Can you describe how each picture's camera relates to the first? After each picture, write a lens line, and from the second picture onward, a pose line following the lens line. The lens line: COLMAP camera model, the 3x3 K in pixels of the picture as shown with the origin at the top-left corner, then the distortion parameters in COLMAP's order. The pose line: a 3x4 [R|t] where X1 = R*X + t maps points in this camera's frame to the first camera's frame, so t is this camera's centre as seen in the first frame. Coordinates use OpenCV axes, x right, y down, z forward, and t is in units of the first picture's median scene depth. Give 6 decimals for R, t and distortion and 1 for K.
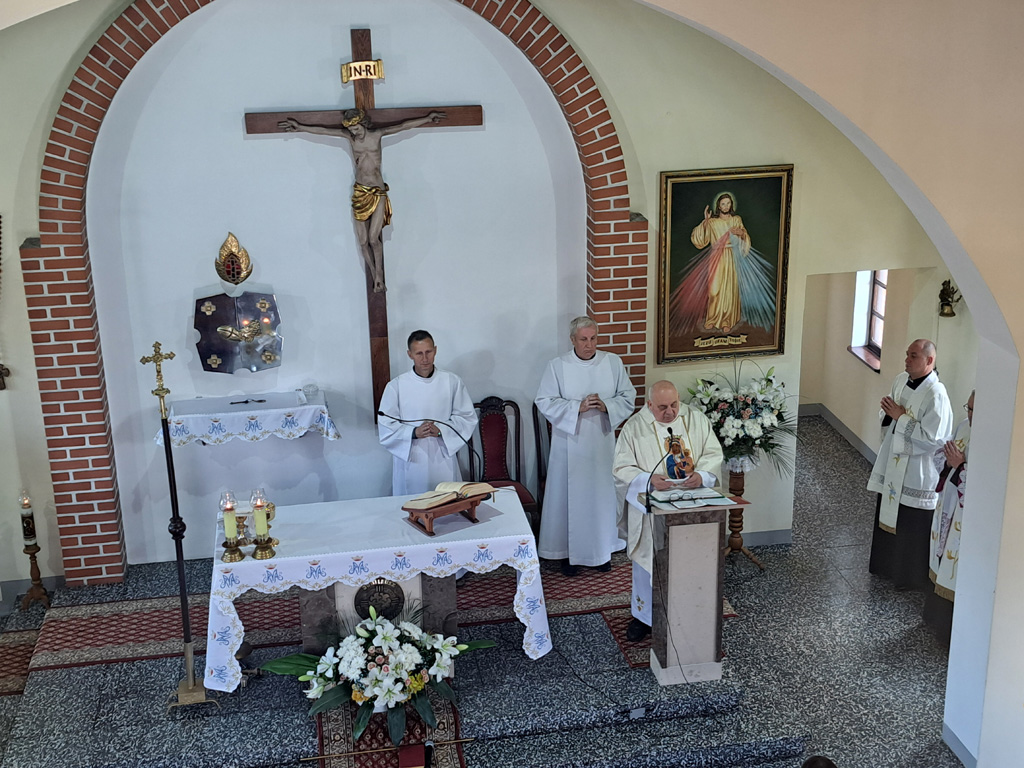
lens RADIAL K [[1417.6, 0, 534.2], [0, 1417.6, 383.8], [0, 0, 1]] dist [0.195223, -0.511015]
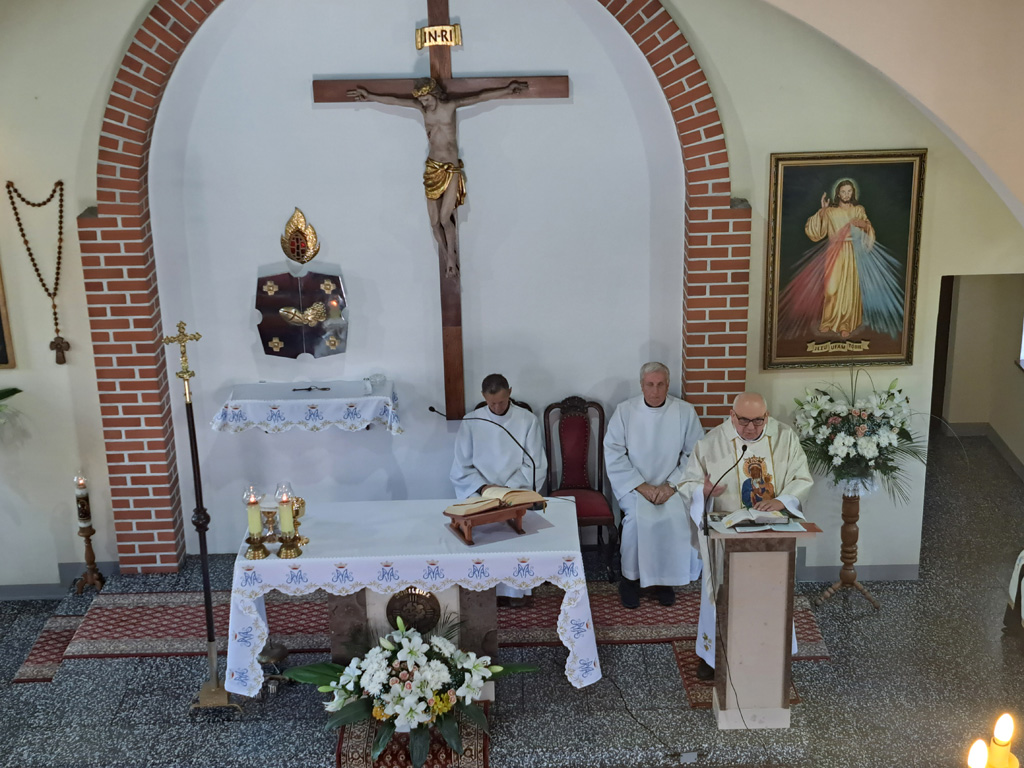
lens RADIAL K [[1548.3, 0, 536.0], [0, 1548.3, 387.1], [0, 0, 1]] dist [0.236015, -0.776008]
pose [[0.986818, 0.048878, -0.154275, 0.106311], [-0.047865, 0.998801, 0.010281, -0.006523], [0.154592, -0.002762, 0.987975, 0.014813]]
